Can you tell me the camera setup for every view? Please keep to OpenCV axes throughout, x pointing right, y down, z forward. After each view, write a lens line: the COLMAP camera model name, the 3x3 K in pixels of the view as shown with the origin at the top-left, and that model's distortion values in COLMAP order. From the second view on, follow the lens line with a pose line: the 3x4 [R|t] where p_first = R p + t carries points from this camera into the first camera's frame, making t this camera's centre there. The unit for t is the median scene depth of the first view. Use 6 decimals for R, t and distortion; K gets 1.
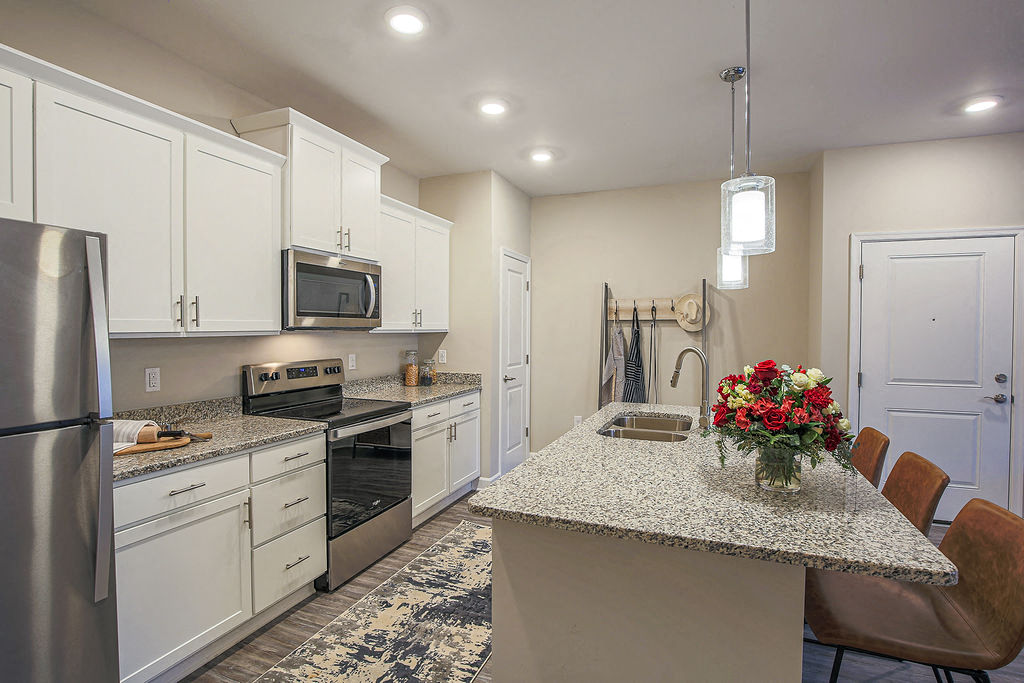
lens RADIAL K [[504.4, 0, 519.3], [0, 504.4, 338.6], [0, 0, 1]] dist [-0.040170, 0.009766]
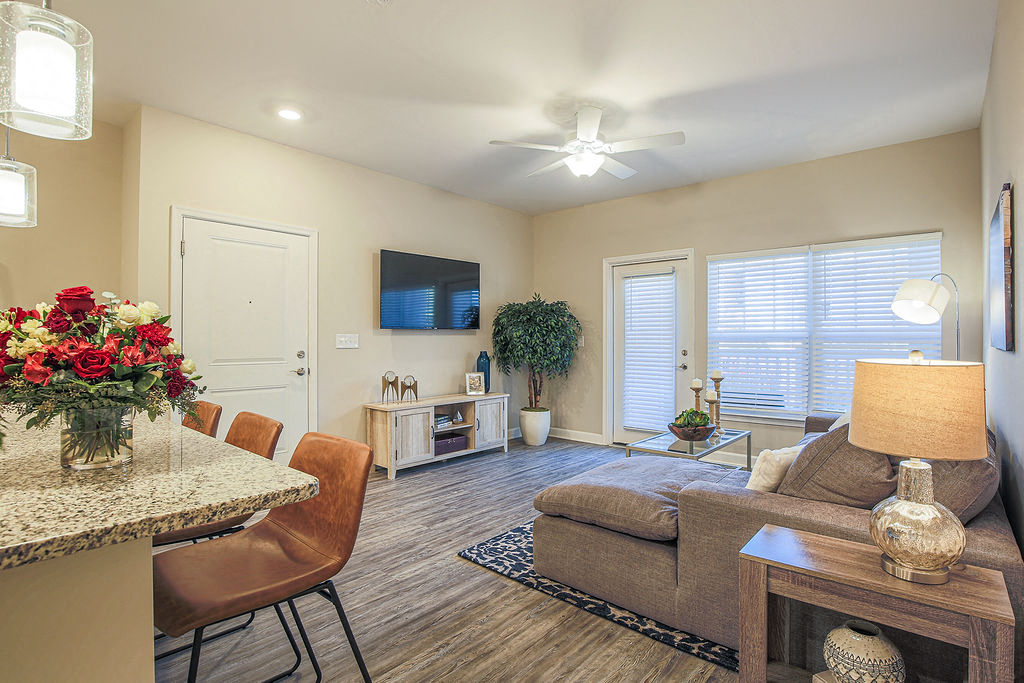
lens RADIAL K [[504.4, 0, 519.3], [0, 504.4, 338.6], [0, 0, 1]] dist [-0.040170, 0.009766]
pose [[0.344886, 0.000533, 0.938644, 0.061504], [0.021248, 0.999739, -0.008375, 0.144499], [-0.938404, 0.022833, 0.344785, 0.184886]]
